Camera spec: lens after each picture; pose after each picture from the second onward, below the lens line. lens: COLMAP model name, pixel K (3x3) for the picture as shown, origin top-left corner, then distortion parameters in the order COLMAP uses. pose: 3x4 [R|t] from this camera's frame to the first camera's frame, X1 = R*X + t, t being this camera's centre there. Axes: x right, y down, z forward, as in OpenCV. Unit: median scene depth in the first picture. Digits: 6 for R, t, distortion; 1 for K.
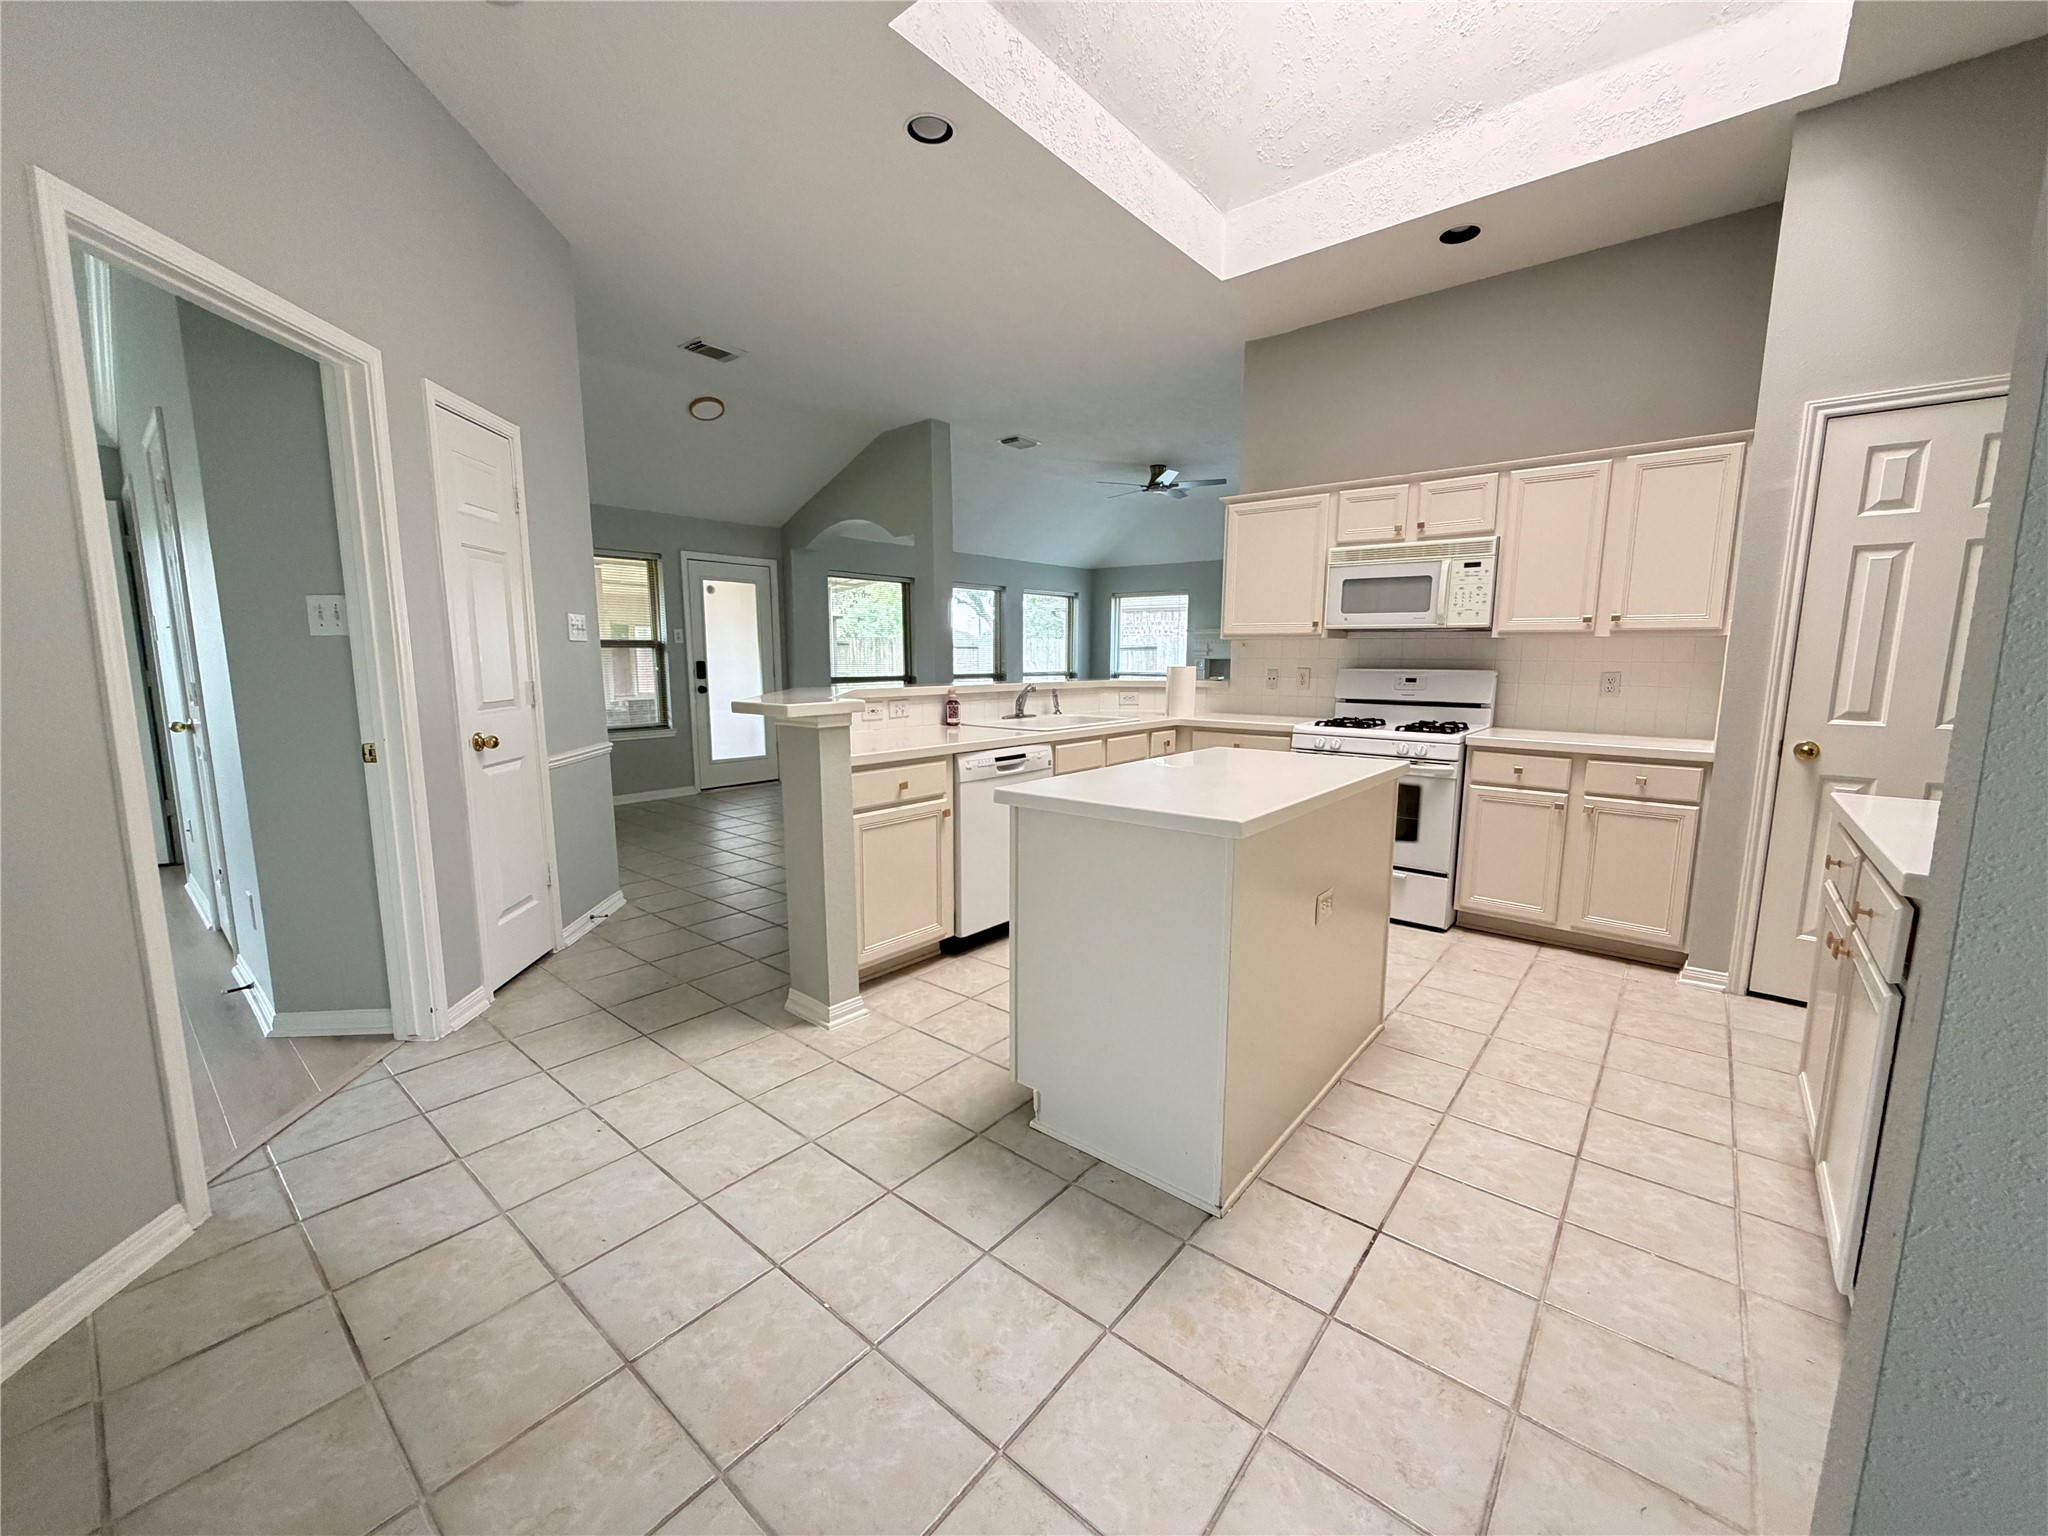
lens RADIAL K [[812.8, 0, 1020.5], [0, 812.8, 766.4], [0, 0, 1]] dist [0.001075, -0.000569]
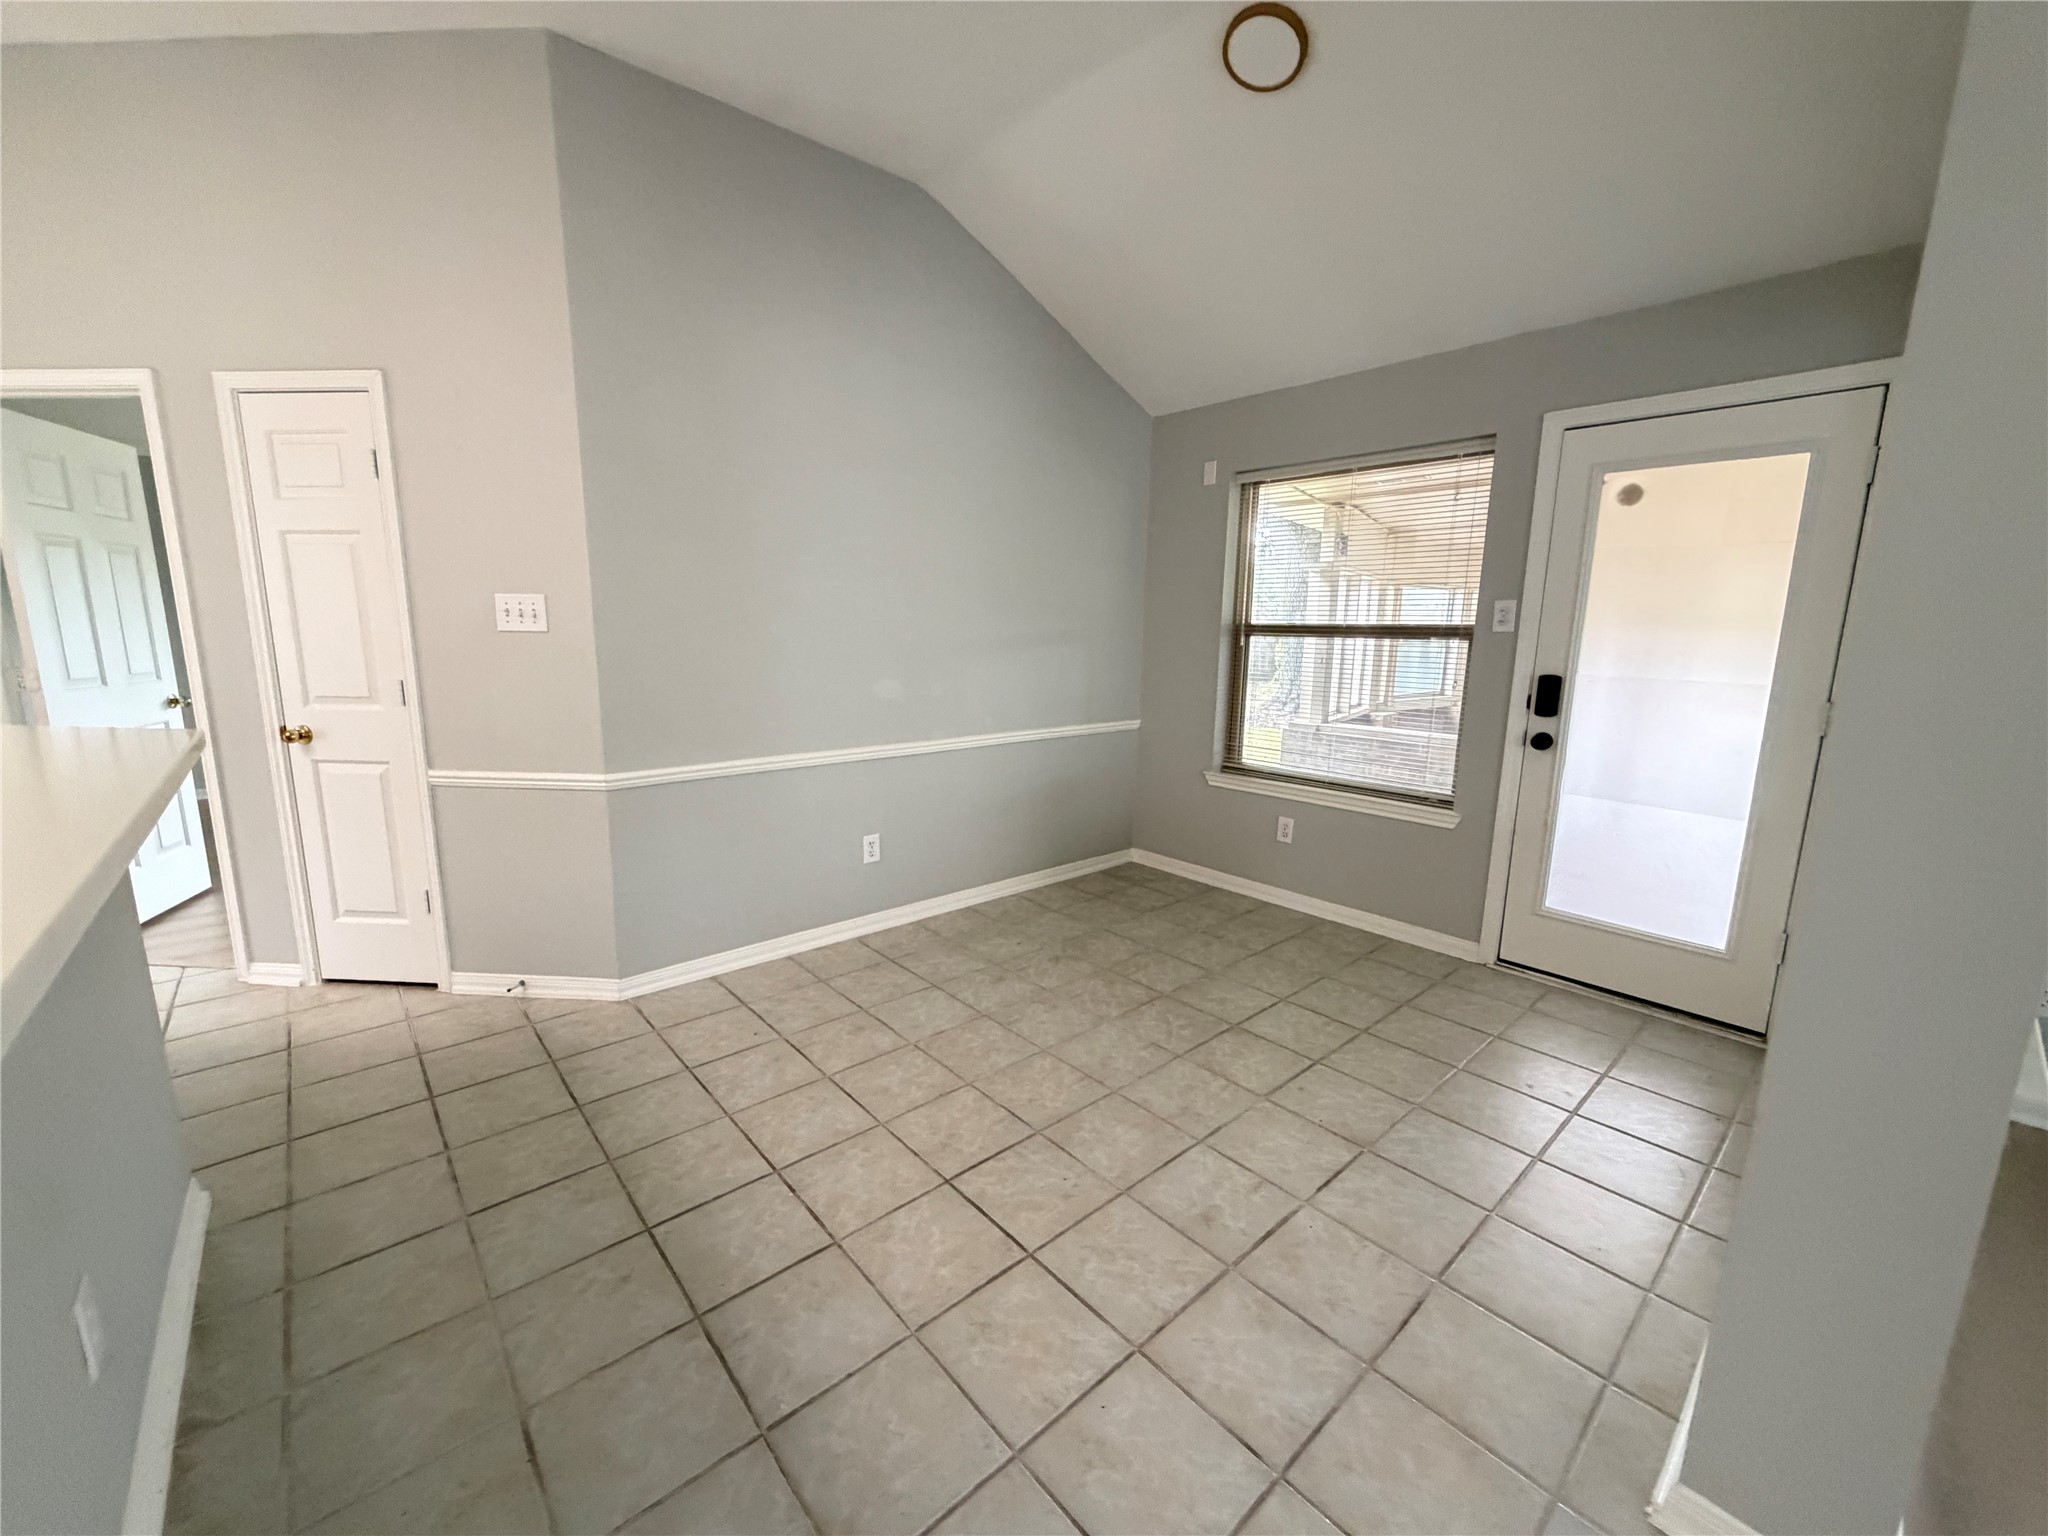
lens RADIAL K [[812.8, 0, 1016.4], [0, 812.8, 769.9], [0, 0, 1]] dist [0.001075, -0.000569]
pose [[-0.149919, 0.174747, -0.973133, 0.070967], [-0.146707, 0.969429, 0.196684, -0.130630], [0.977753, 0.172252, -0.119699, 0.830139]]
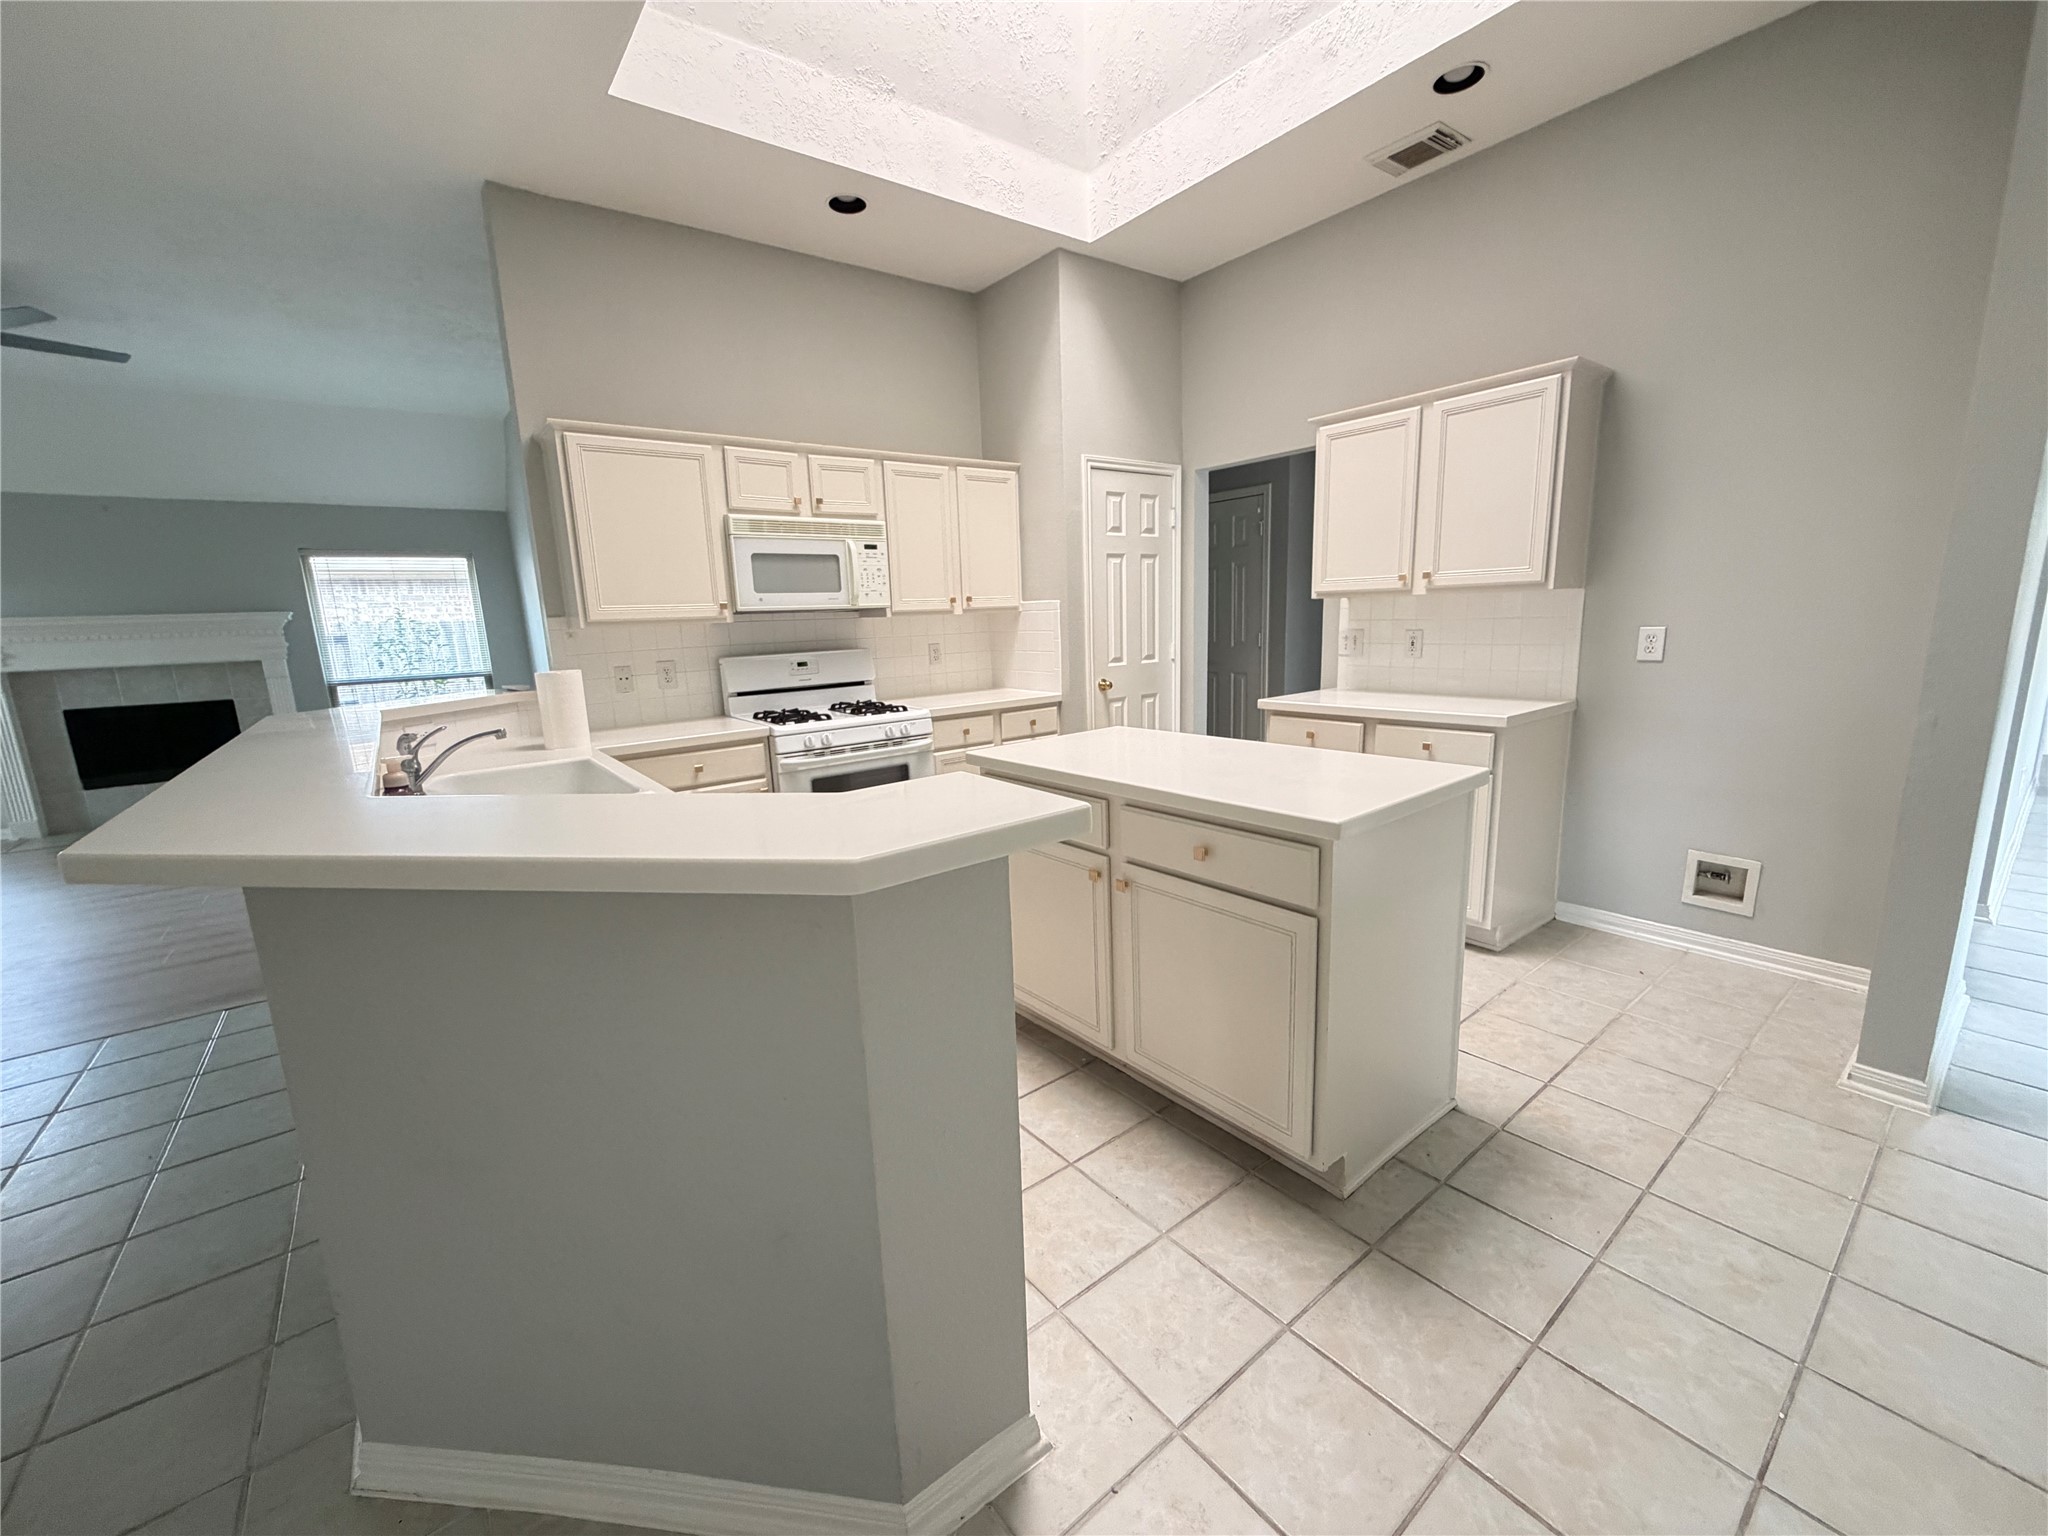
lens RADIAL K [[812.8, 0, 1018.6], [0, 812.8, 767.2], [0, 0, 1]] dist [0.001075, -0.000569]
pose [[0.210868, -0.194177, 0.958035, -0.247856], [0.173825, 0.971900, 0.158727, -0.059281], [-0.961935, 0.133060, 0.238695, 0.337564]]
